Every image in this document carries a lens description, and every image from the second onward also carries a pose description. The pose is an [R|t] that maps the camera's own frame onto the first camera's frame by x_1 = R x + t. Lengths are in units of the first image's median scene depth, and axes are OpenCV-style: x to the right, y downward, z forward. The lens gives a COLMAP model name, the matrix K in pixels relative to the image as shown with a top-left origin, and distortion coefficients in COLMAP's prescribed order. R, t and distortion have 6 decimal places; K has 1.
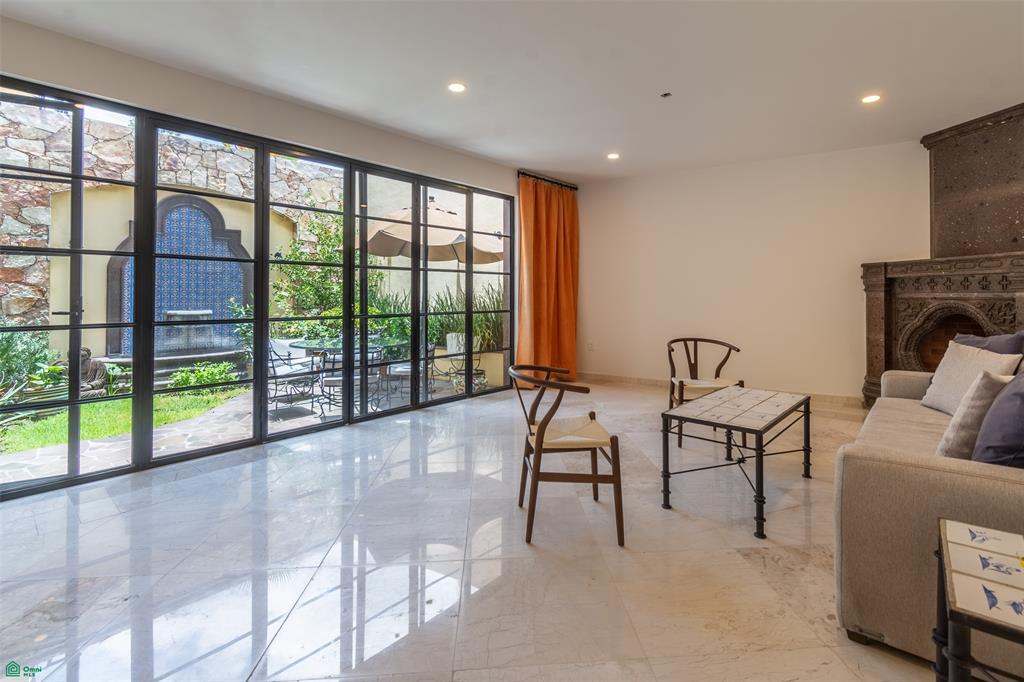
lens RADIAL K [[475.9, 0, 540.1], [0, 475.9, 297.2], [0, 0, 1]] dist [0.000082, -0.000410]
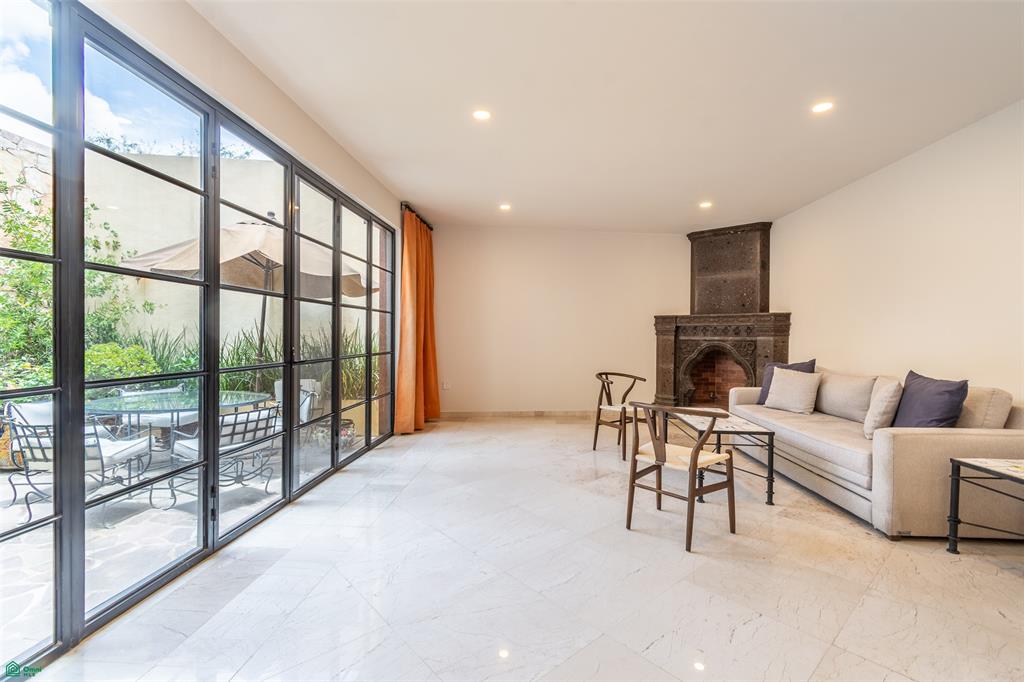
lens RADIAL K [[454.4, 0, 512.0], [0, 454.4, 341.0], [0, 0, 1]] dist [-0.000049, -0.000014]
pose [[0.802640, 0.000521, 0.596464, -0.410533], [-0.007455, 0.999930, 0.009160, -0.002786], [-0.596418, -0.011799, 0.802587, 0.145631]]
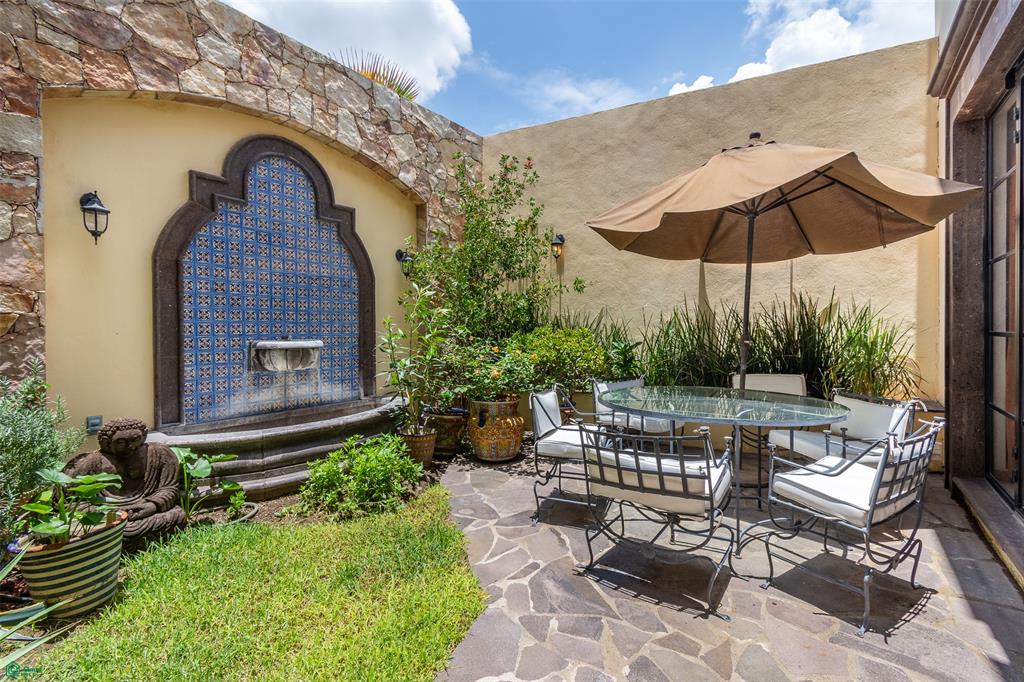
lens RADIAL K [[449.7, 0, 512.0], [0, 449.7, 341.0], [0, 0, 1]] dist [-0.001807, 0.000012]
pose [[0.997496, -0.009352, 0.070103, -0.650005], [0.007836, 0.999730, 0.021866, 0.023811], [-0.070289, -0.021262, 0.997300, 0.566801]]
